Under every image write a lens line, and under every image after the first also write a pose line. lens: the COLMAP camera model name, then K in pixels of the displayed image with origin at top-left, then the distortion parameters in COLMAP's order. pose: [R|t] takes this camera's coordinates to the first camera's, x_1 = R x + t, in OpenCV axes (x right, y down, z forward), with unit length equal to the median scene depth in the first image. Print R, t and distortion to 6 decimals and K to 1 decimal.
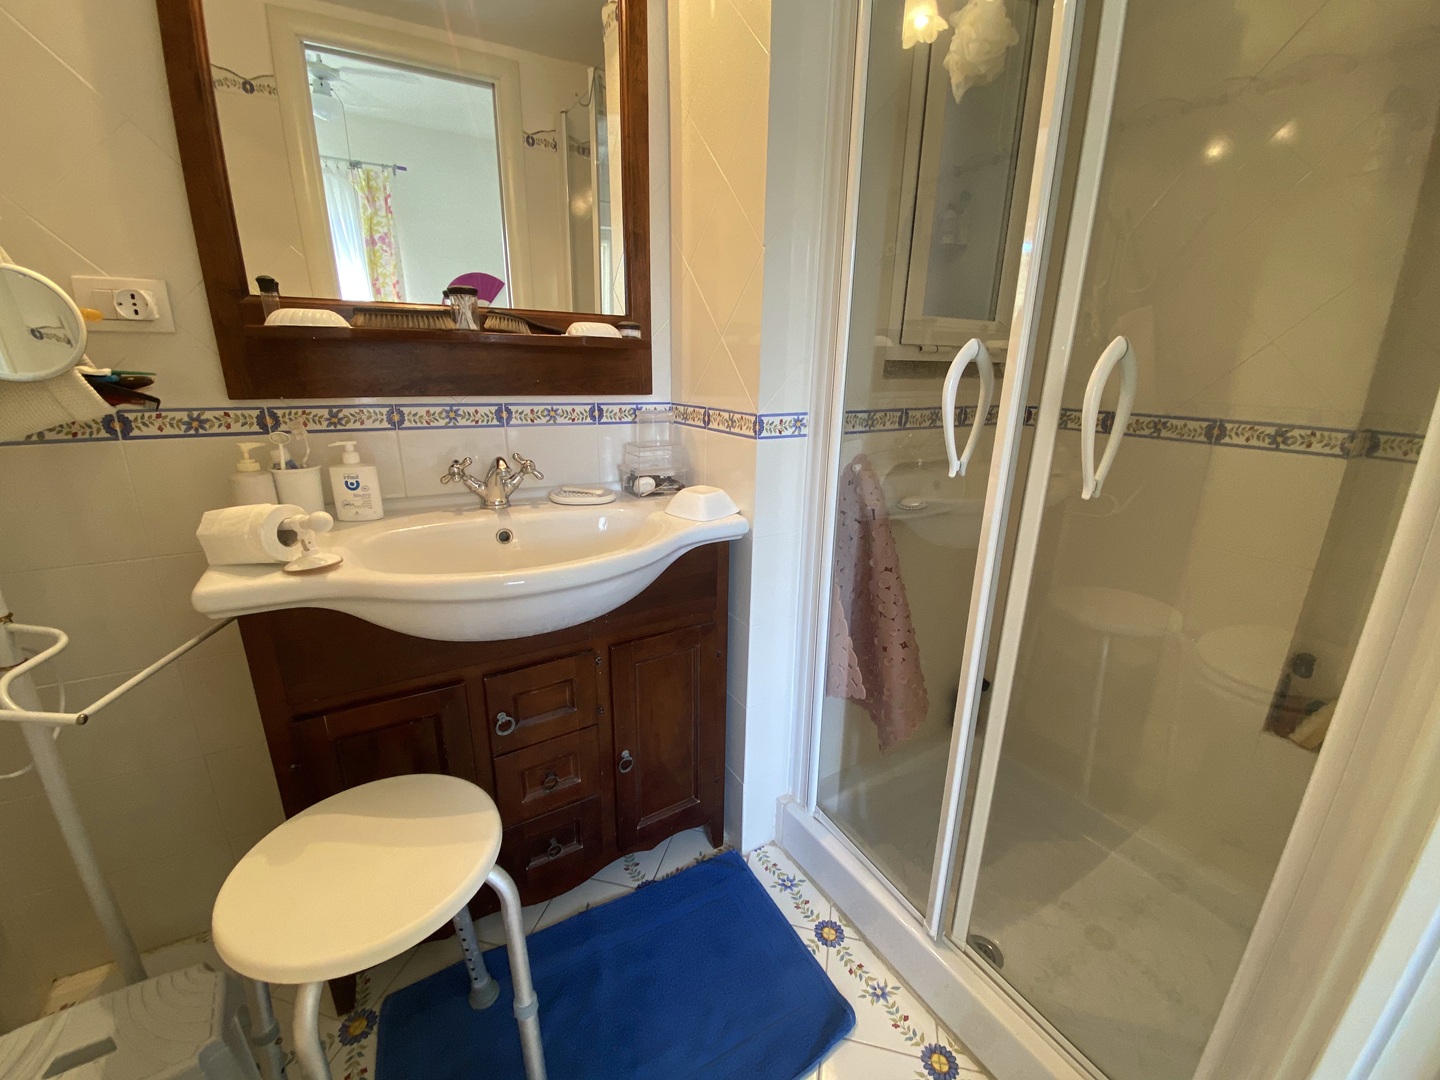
lens RADIAL K [[586.0, 0, 712.8], [0, 586.0, 540.5], [0, 0, 1]] dist [0.005647, -0.014742]
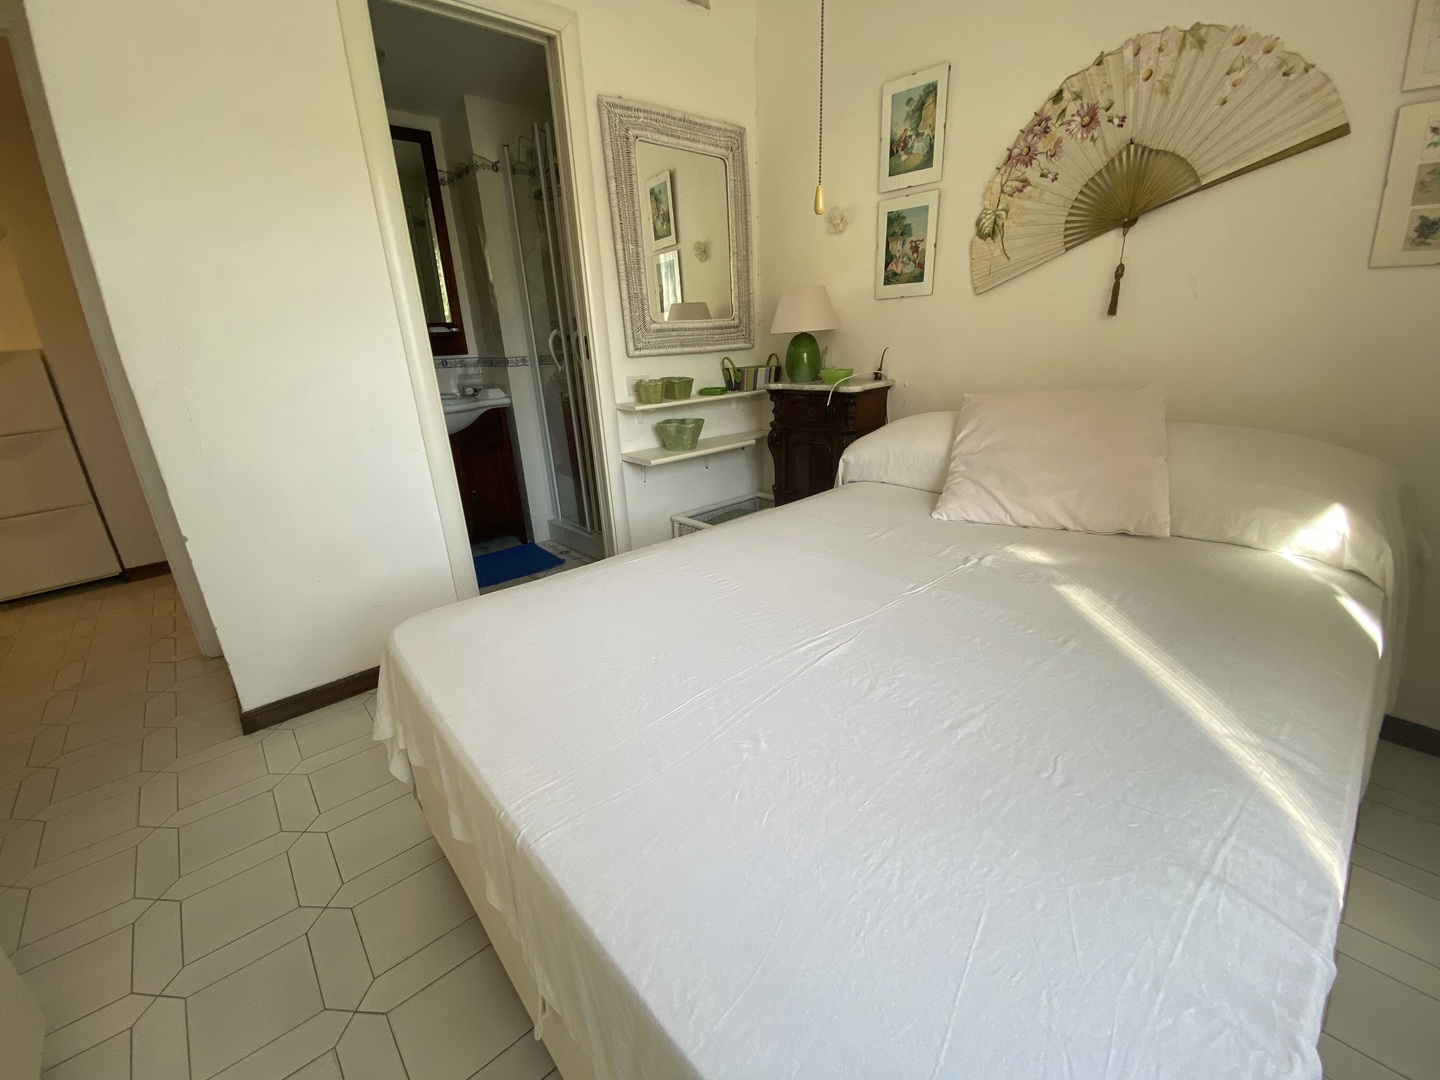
lens RADIAL K [[586.0, 0, 721.7], [0, 586.0, 541.5], [0, 0, 1]] dist [0.005647, -0.014742]
pose [[0.975040, -0.122316, 0.185299, 0.384484], [0.112138, 0.991598, 0.064483, 0.491884], [-0.191629, -0.042095, 0.980564, -1.646651]]
